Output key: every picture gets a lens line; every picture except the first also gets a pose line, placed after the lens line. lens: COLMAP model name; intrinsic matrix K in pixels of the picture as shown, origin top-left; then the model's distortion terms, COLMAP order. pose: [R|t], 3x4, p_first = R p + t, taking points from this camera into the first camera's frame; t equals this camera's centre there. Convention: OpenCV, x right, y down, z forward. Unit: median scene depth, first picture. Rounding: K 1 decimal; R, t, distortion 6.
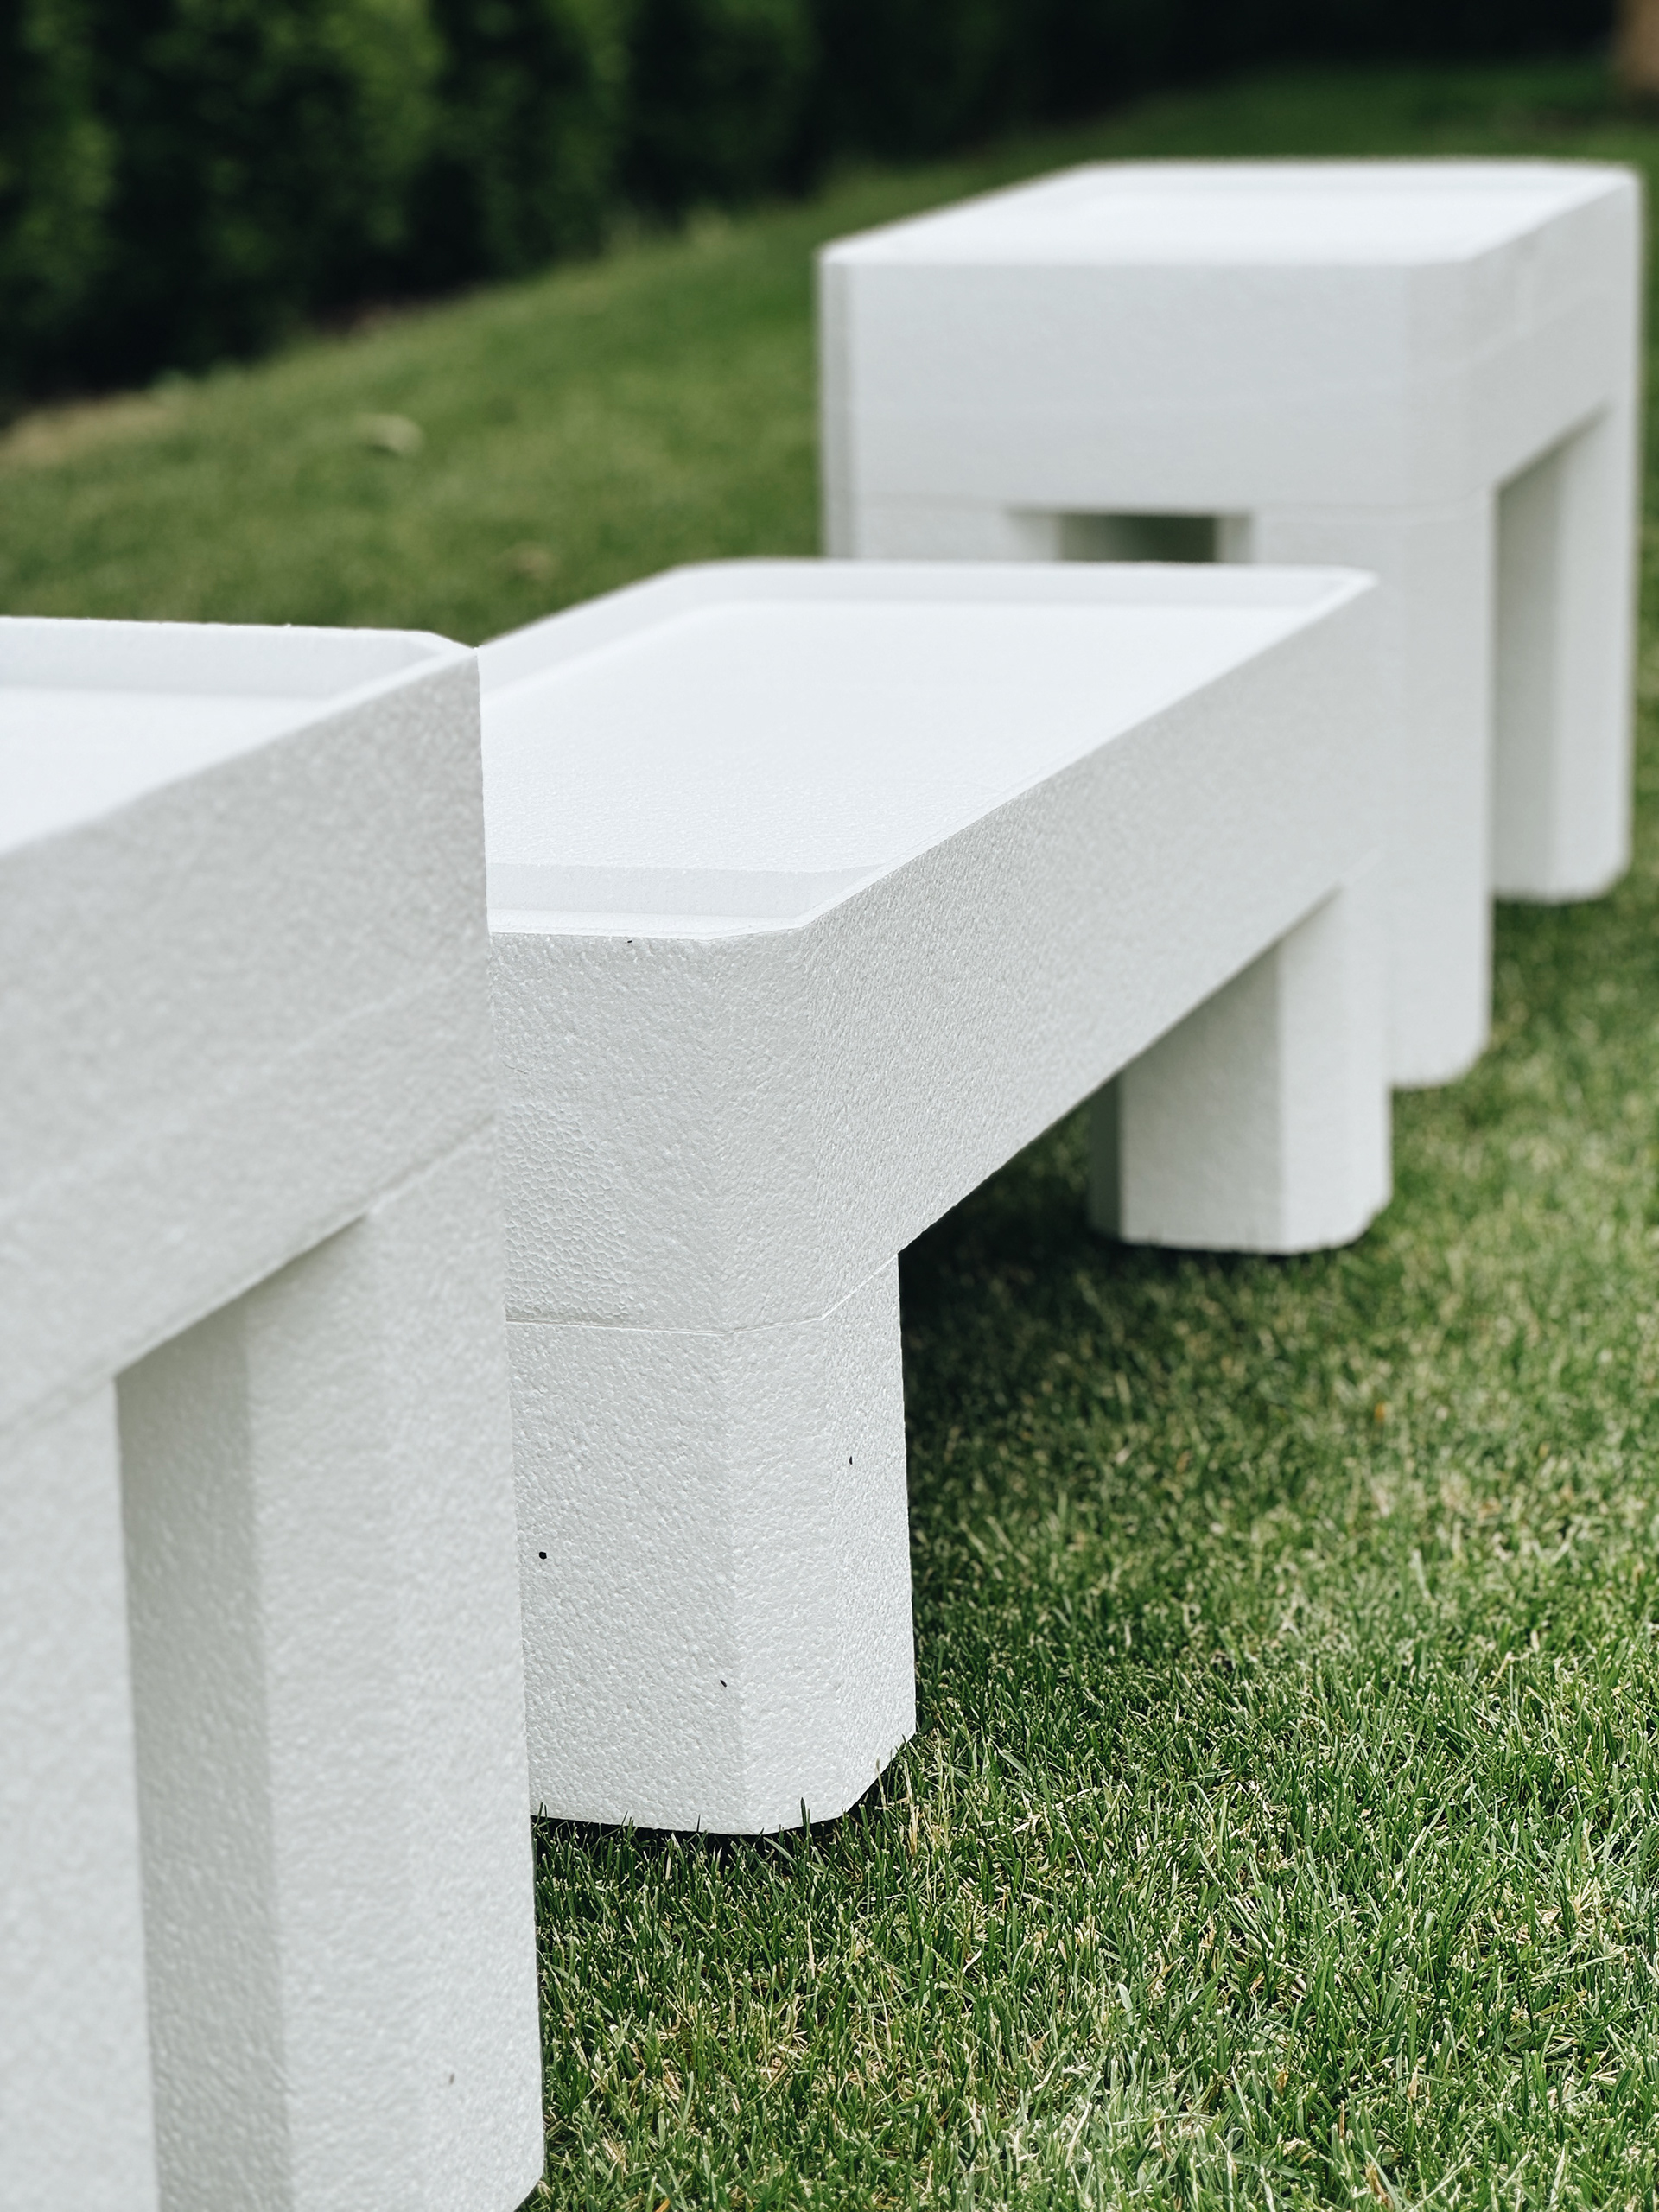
lens RADIAL K [[5078.6, 0, 831.3], [0, 5078.6, 1048.9], [0, 0, 1]] dist [0.333634, -0.919879]
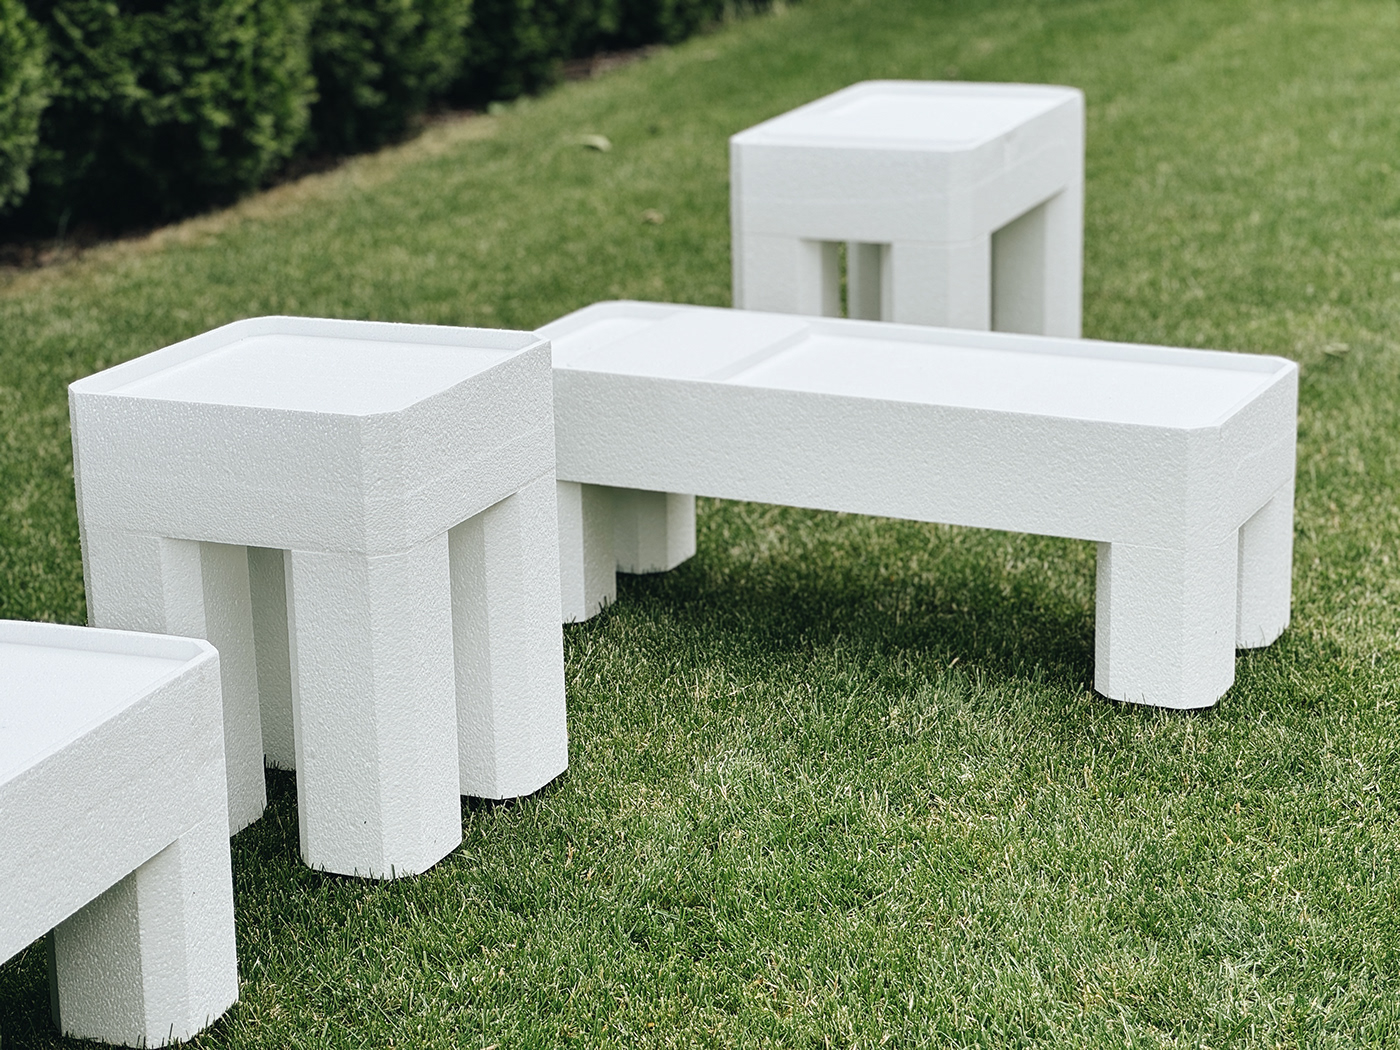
lens RADIAL K [[3230.8, 0, 700.0], [0, 3230.8, 525.0], [0, 0, 1]] dist [-0.023169, -0.025038]
pose [[0.997533, 0.020320, -0.067189, 0.193130], [-0.018407, 0.999411, 0.028969, -0.014186], [0.067738, -0.027661, 0.997320, -1.286722]]
